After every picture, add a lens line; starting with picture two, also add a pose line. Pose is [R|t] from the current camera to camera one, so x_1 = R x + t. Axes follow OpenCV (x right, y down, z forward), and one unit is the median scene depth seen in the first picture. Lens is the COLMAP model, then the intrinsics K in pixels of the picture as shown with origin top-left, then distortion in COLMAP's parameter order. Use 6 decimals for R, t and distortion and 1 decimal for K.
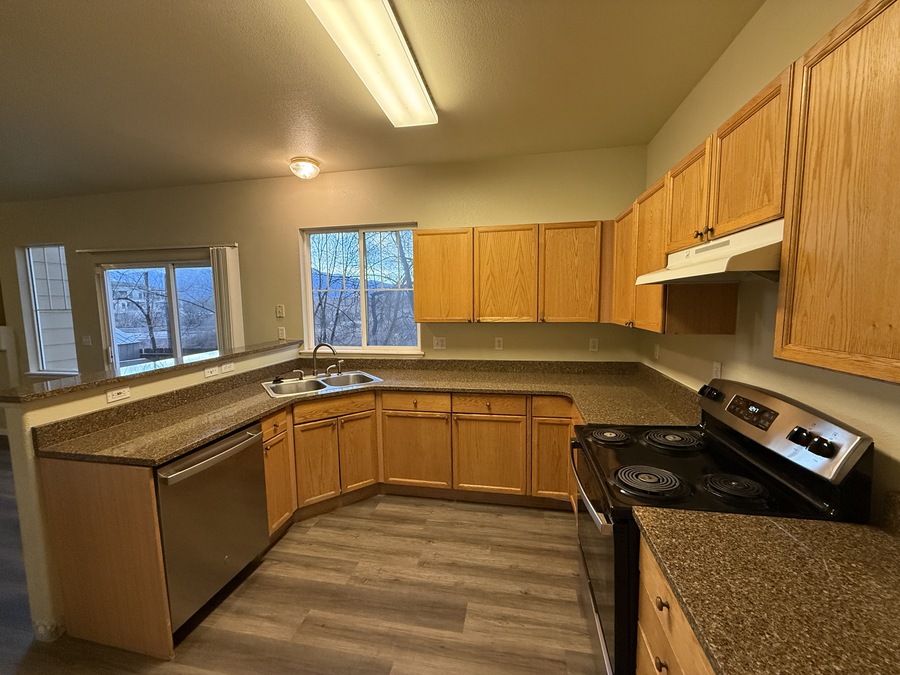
lens RADIAL K [[358.7, 0, 449.8], [0, 358.7, 337.0], [0, 0, 1]] dist [-0.003830, 0.000882]
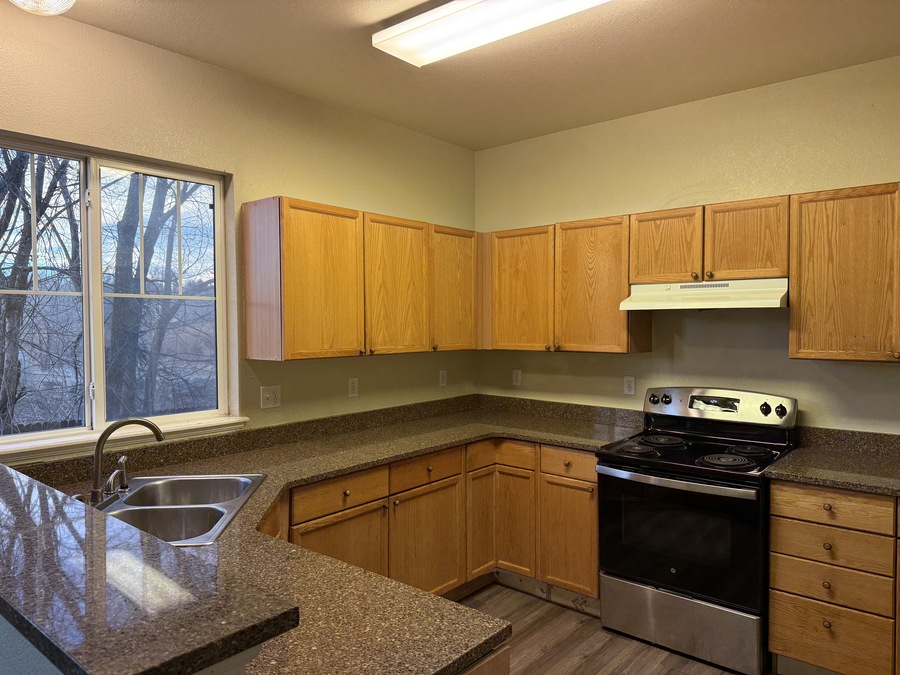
lens RADIAL K [[628.6, 0, 452.1], [0, 628.6, 334.5], [0, 0, 1]] dist [0.037506, -0.049386]
pose [[0.493246, -0.002933, 0.869885, -0.913488], [0.077606, 0.996155, -0.040645, -0.020314], [-0.866421, 0.087556, 0.491578, 0.323406]]
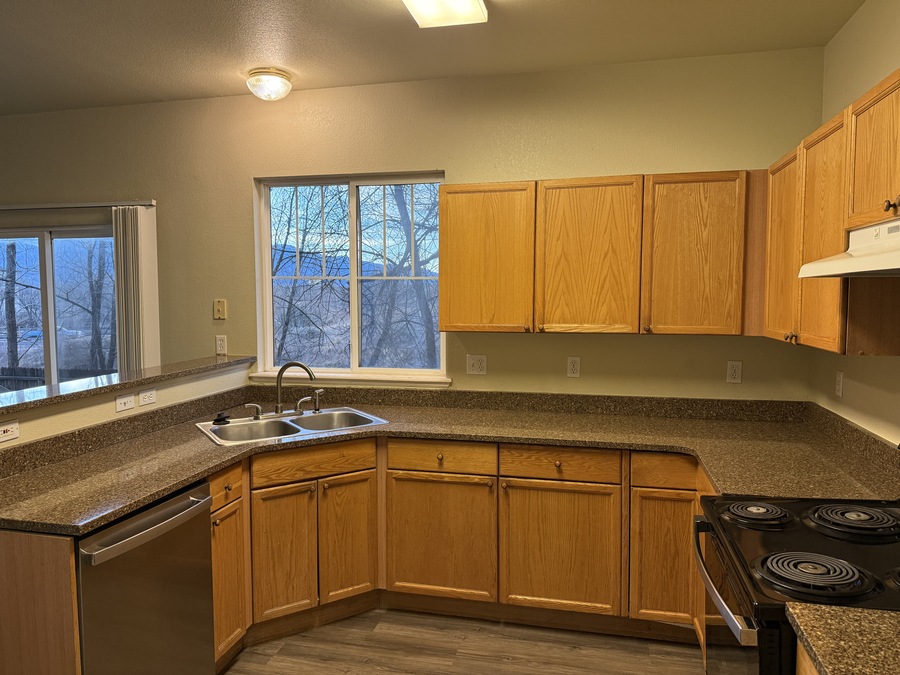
lens RADIAL K [[628.6, 0, 449.5], [0, 628.6, 337.1], [0, 0, 1]] dist [0.037506, -0.049386]
pose [[0.998920, 0.014625, -0.044098, -0.035773], [-0.015970, 0.999413, -0.030307, 0.003708], [0.043628, 0.030979, 0.998567, -0.101947]]
